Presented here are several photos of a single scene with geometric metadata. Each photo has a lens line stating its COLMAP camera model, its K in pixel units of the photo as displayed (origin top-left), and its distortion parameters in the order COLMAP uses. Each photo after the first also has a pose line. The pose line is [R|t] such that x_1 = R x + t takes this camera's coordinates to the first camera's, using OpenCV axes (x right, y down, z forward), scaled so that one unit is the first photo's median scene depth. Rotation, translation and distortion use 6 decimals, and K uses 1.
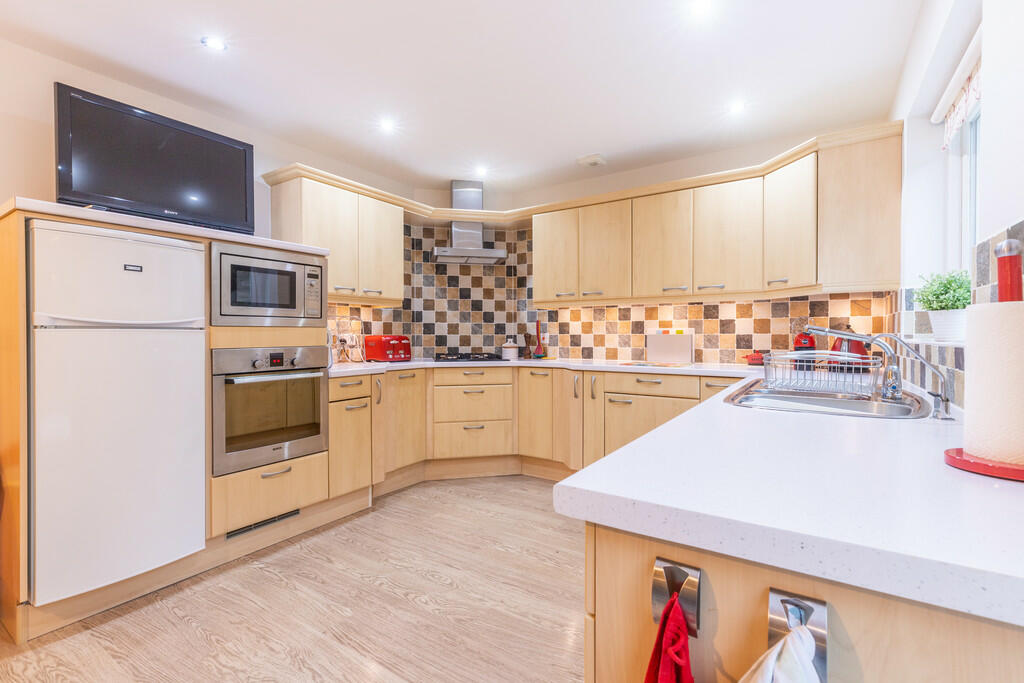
lens RADIAL K [[456.9, 0, 514.9], [0, 456.9, 336.3], [0, 0, 1]] dist [0.002796, -0.000403]
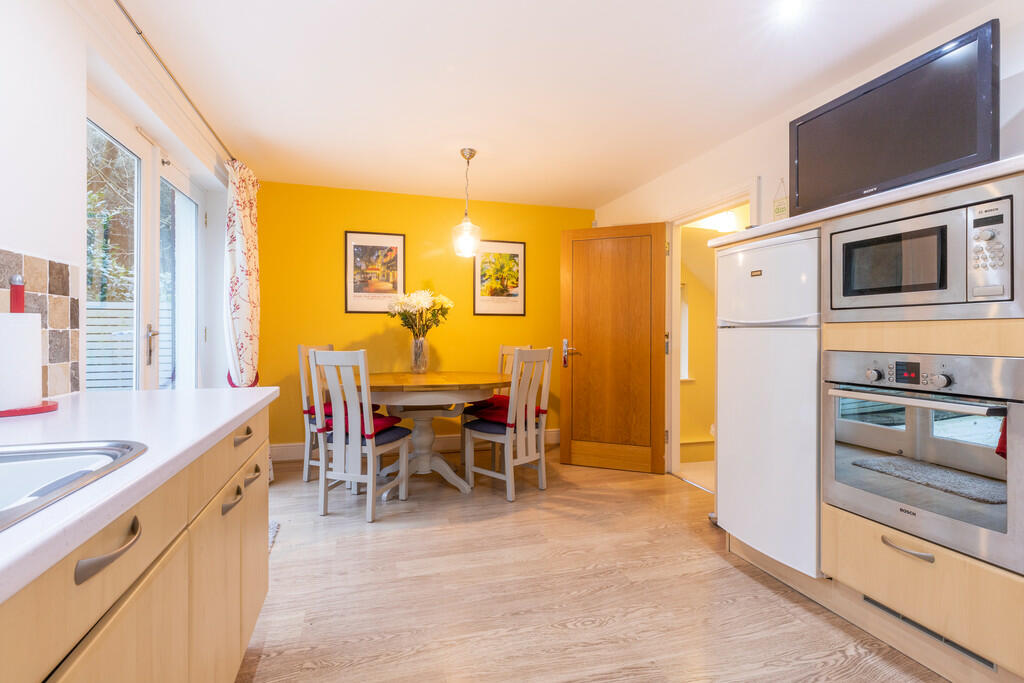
lens RADIAL K [[490.5, 0, 505.3], [0, 490.5, 334.1], [0, 0, 1]] dist [0.023746, 0.000069]
pose [[-0.643543, 0.002912, -0.765405, 0.281129], [-0.004816, 0.999958, 0.007853, -0.003963], [0.765395, 0.008740, -0.643501, 0.759954]]
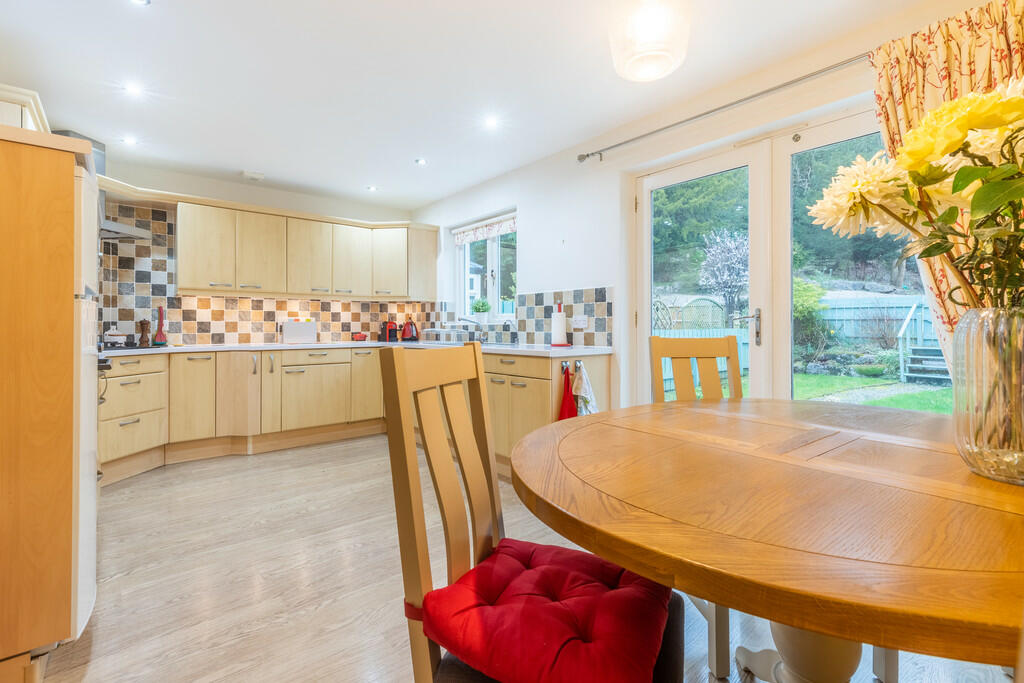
lens RADIAL K [[456.9, 0, 513.9], [0, 456.9, 320.9], [0, 0, 1]] dist [0.002796, -0.000403]
pose [[0.290481, 0.014631, 0.956769, -0.829065], [0.006387, 0.999831, -0.017229, 0.021490], [-0.956859, 0.011115, 0.290339, 0.006733]]
